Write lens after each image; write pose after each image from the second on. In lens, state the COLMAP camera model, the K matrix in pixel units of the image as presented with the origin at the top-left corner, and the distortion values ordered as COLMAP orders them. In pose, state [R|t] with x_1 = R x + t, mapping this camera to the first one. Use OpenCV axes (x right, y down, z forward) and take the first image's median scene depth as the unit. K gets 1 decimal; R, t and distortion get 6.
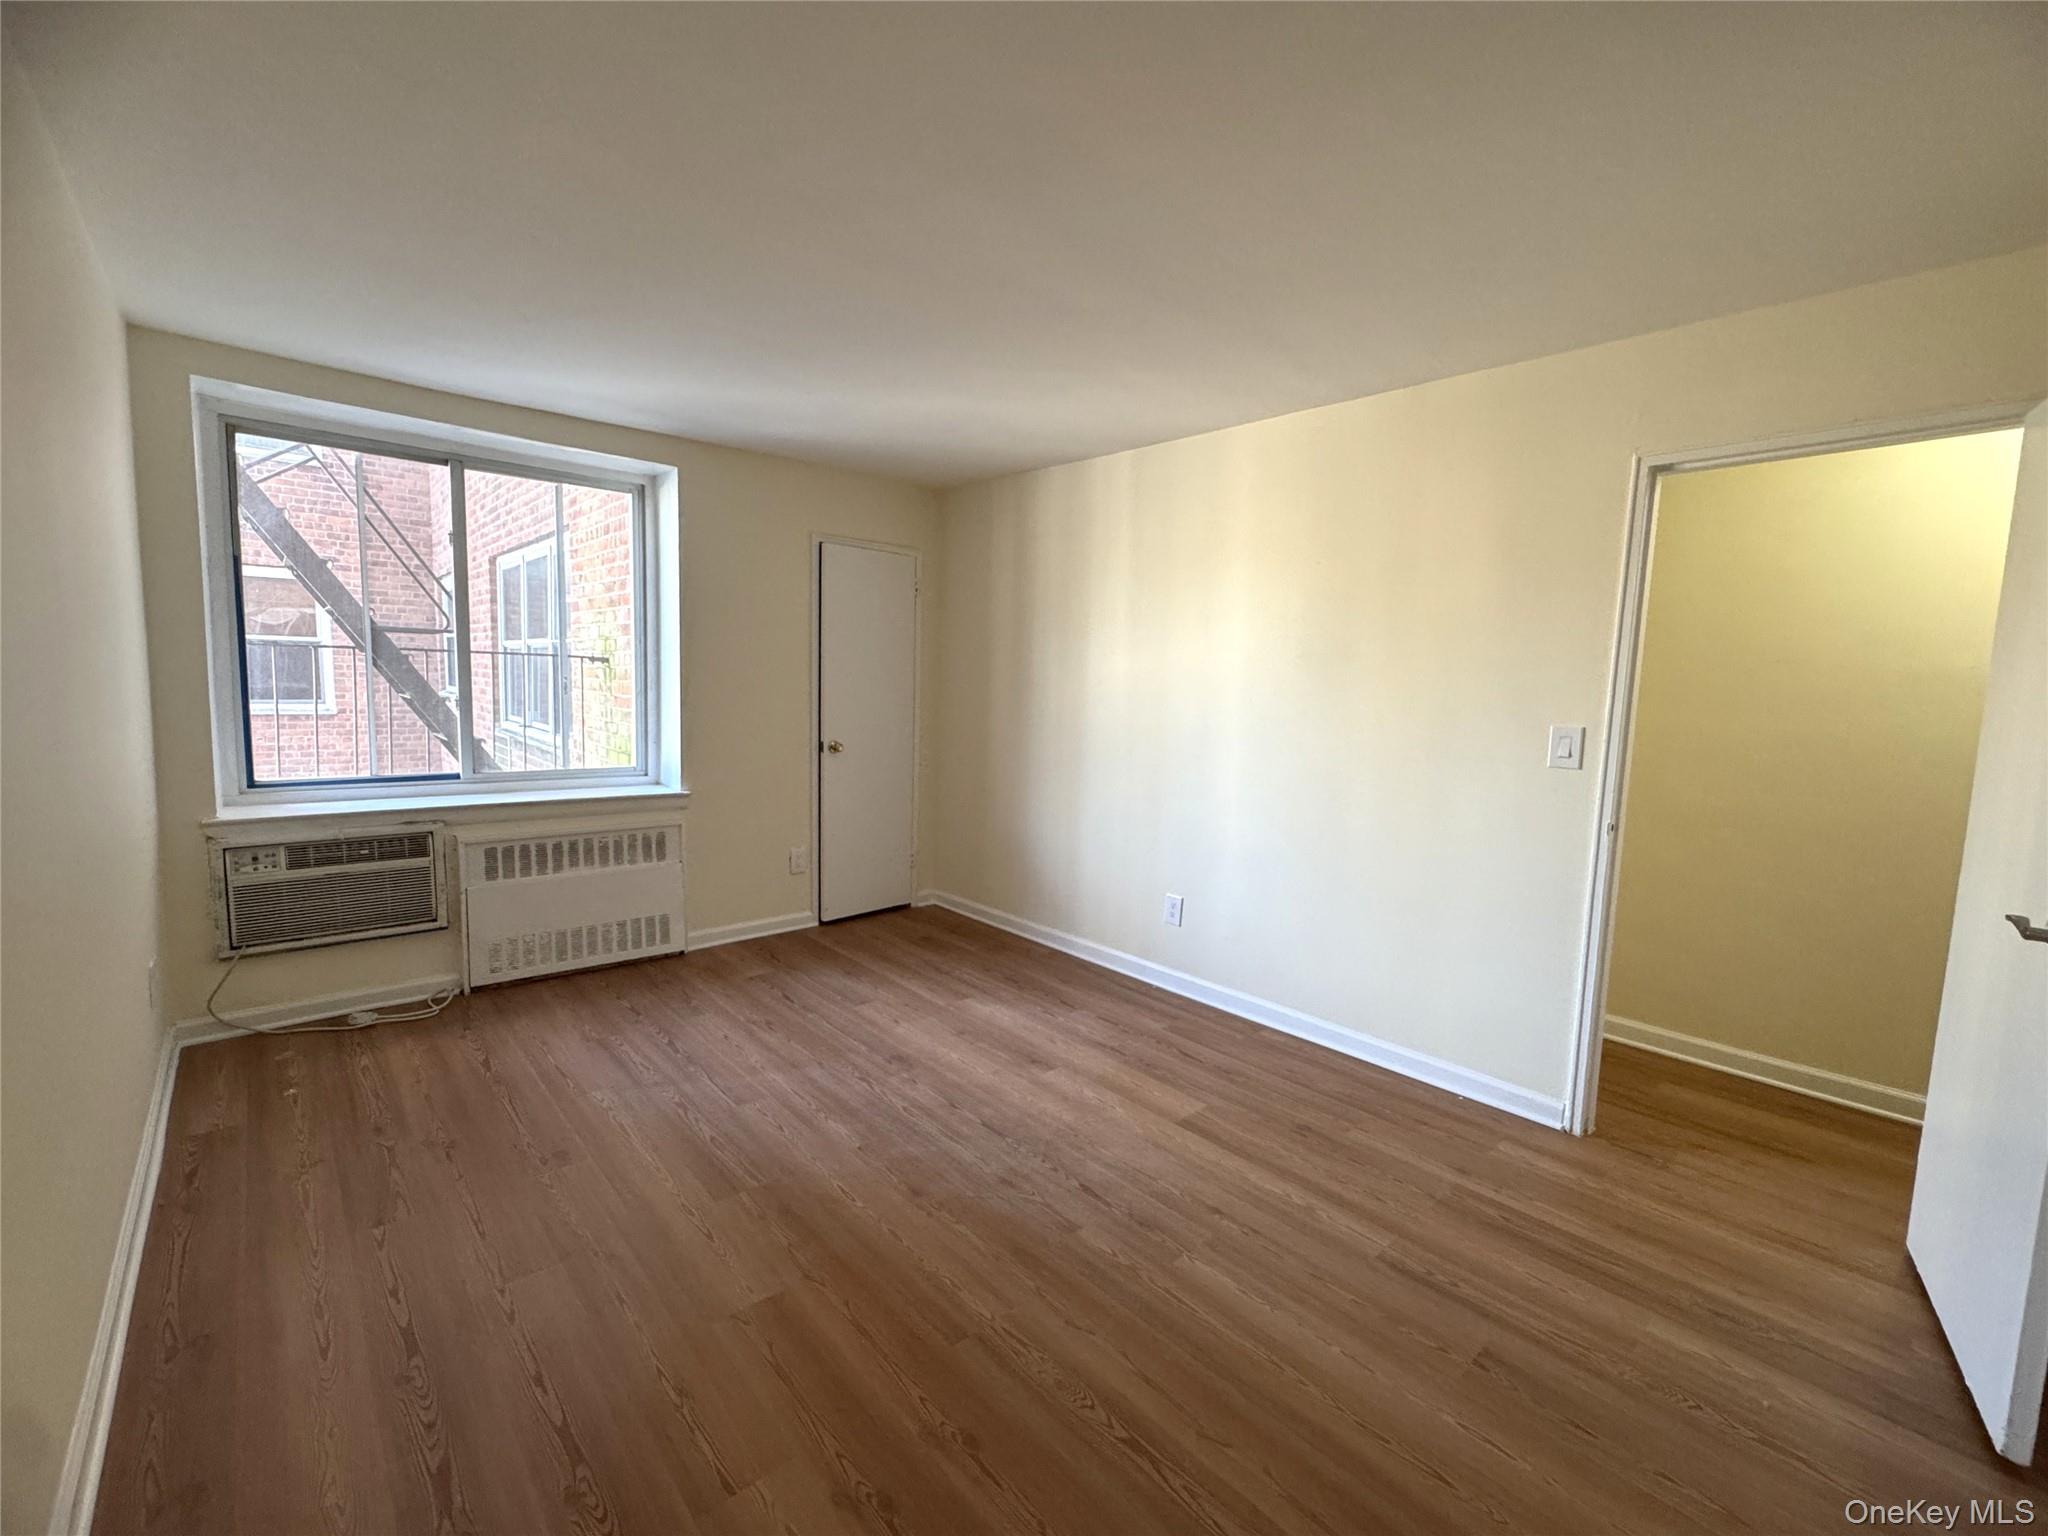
lens RADIAL K [[840.6, 0, 1032.3], [0, 840.6, 769.1], [0, 0, 1]] dist [-0.002460, 0.000375]
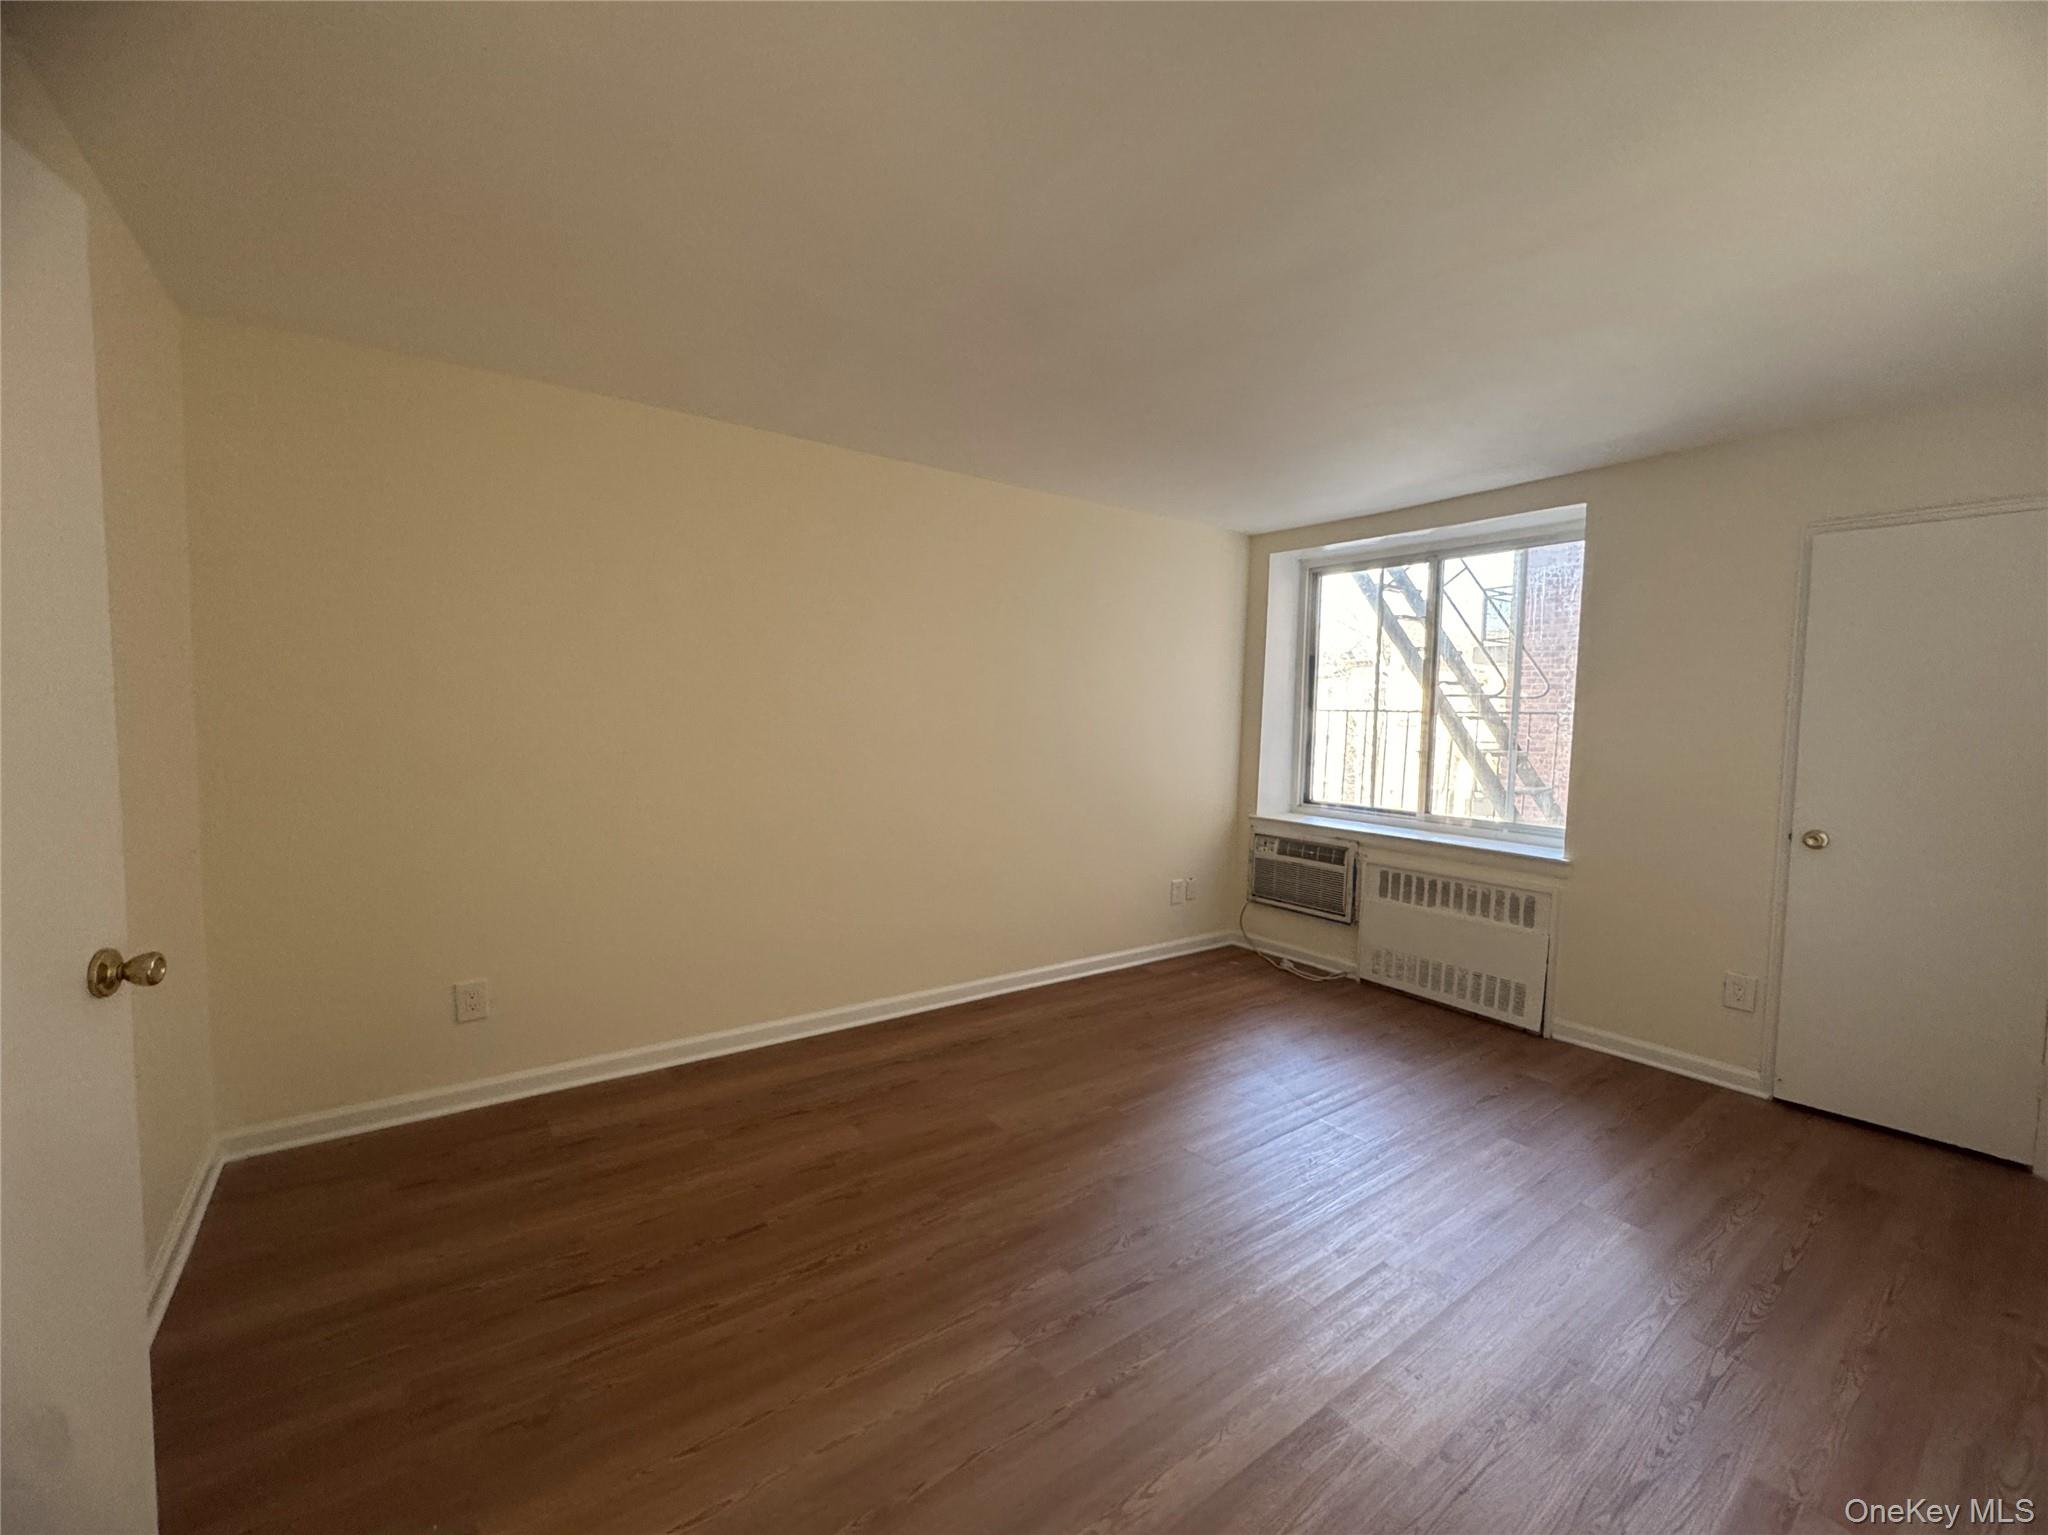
lens RADIAL K [[840.6, 0, 1032.3], [0, 840.6, 768.6], [0, 0, 1]] dist [-0.002460, 0.000375]
pose [[-0.096211, 0.031176, -0.994873, 0.686884], [-0.126968, 0.990960, 0.043332, -0.046248], [0.987230, 0.130486, -0.091383, 0.658942]]
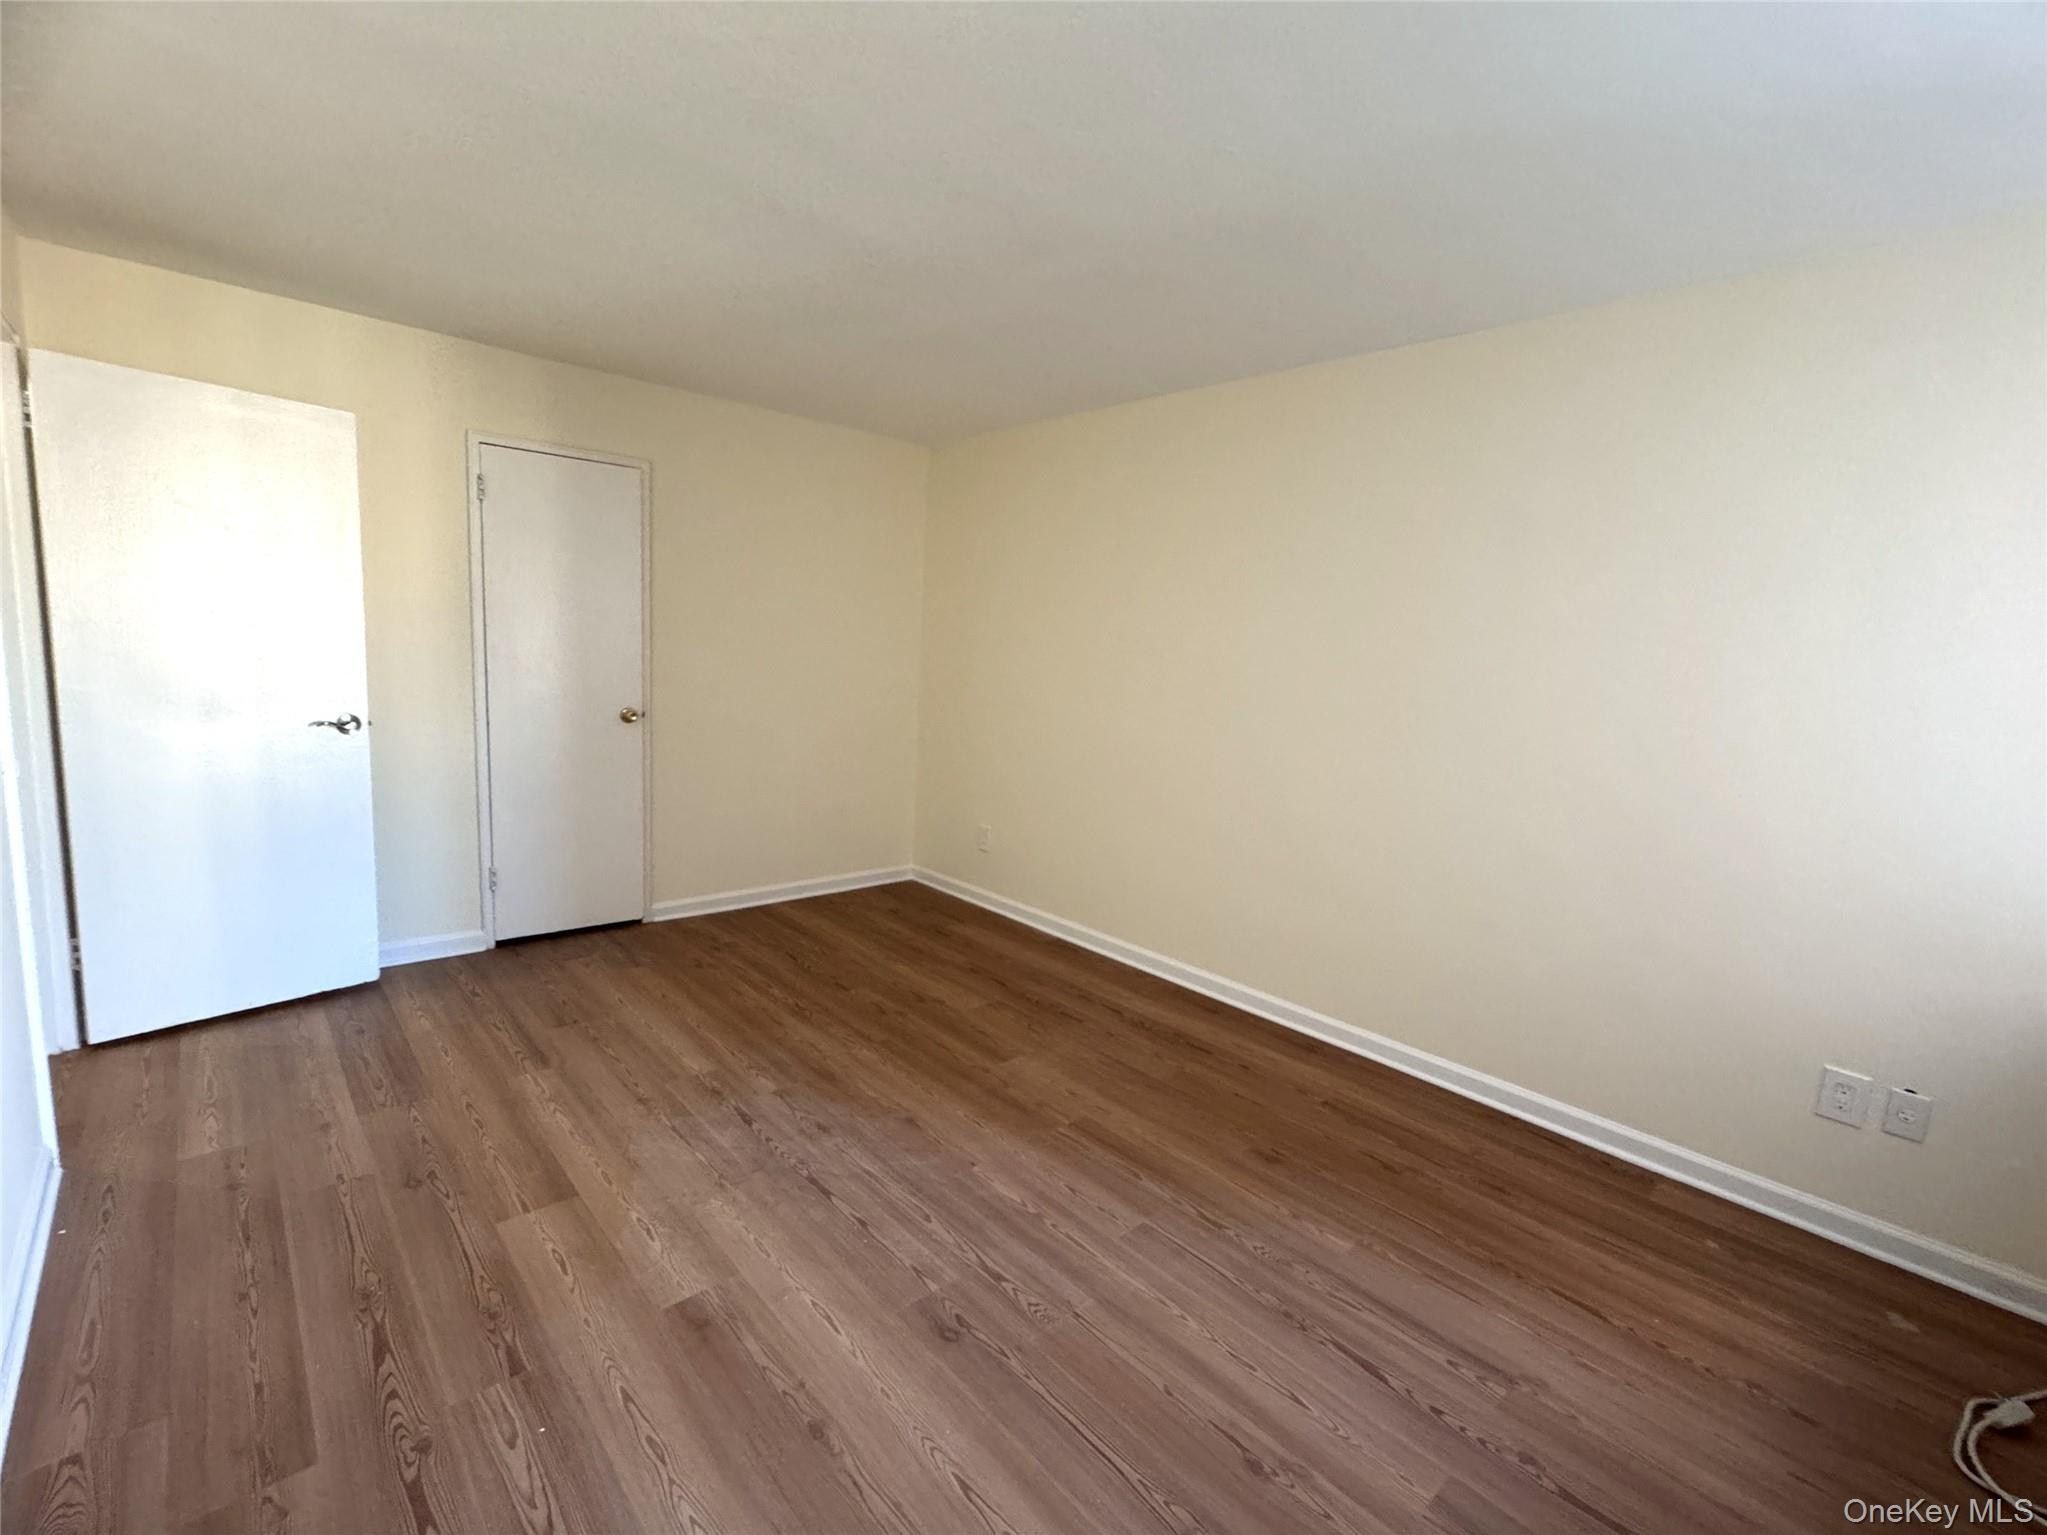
lens RADIAL K [[915.3, 0, 1023.5], [0, 915.3, 767.5], [0, 0, 1]] dist [0.001261, -0.000297]
pose [[-0.996437, -0.084054, -0.007005, -0.170087], [-0.083330, 0.968195, 0.235911, -0.163221], [-0.013047, 0.235654, -0.971749, 1.464243]]
